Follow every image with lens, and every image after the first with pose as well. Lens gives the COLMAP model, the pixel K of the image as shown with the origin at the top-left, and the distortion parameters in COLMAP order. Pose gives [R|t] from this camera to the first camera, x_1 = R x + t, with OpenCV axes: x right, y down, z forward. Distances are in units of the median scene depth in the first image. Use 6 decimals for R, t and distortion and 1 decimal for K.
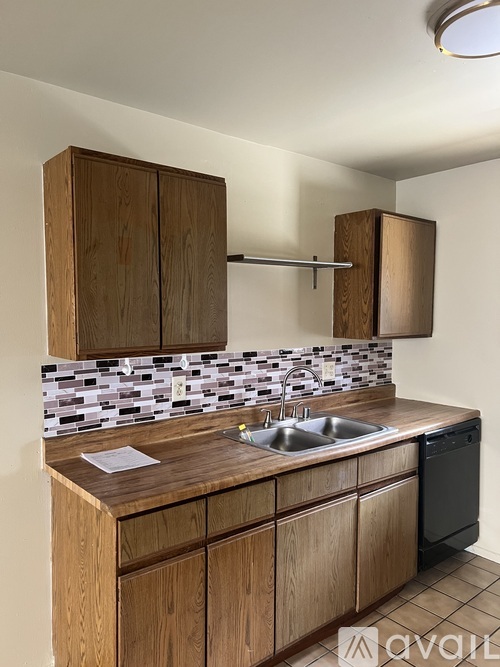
lens RADIAL K [[516.3, 0, 250.0], [0, 516.3, 333.5], [0, 0, 1]] dist [0.061035, -0.067289]
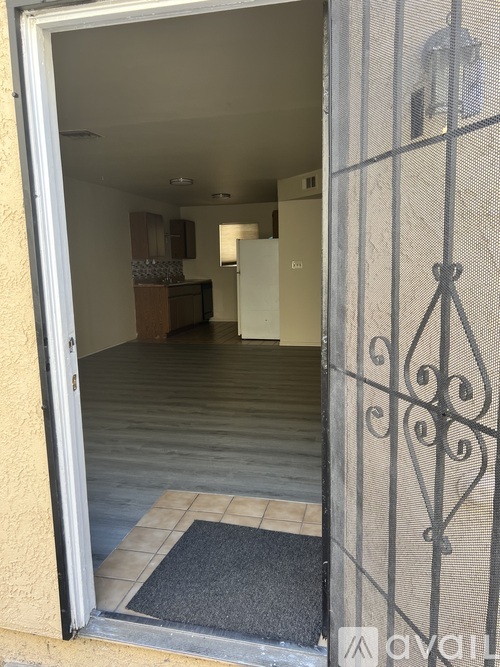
lens RADIAL K [[516.3, 0, 250.0], [0, 516.3, 333.5], [0, 0, 1]] dist [0.061035, -0.067289]
pose [[0.802262, -0.105744, 0.587532, -1.403163], [0.054058, 0.993012, 0.104908, 0.161355], [-0.594520, -0.052403, 0.802372, -1.914819]]
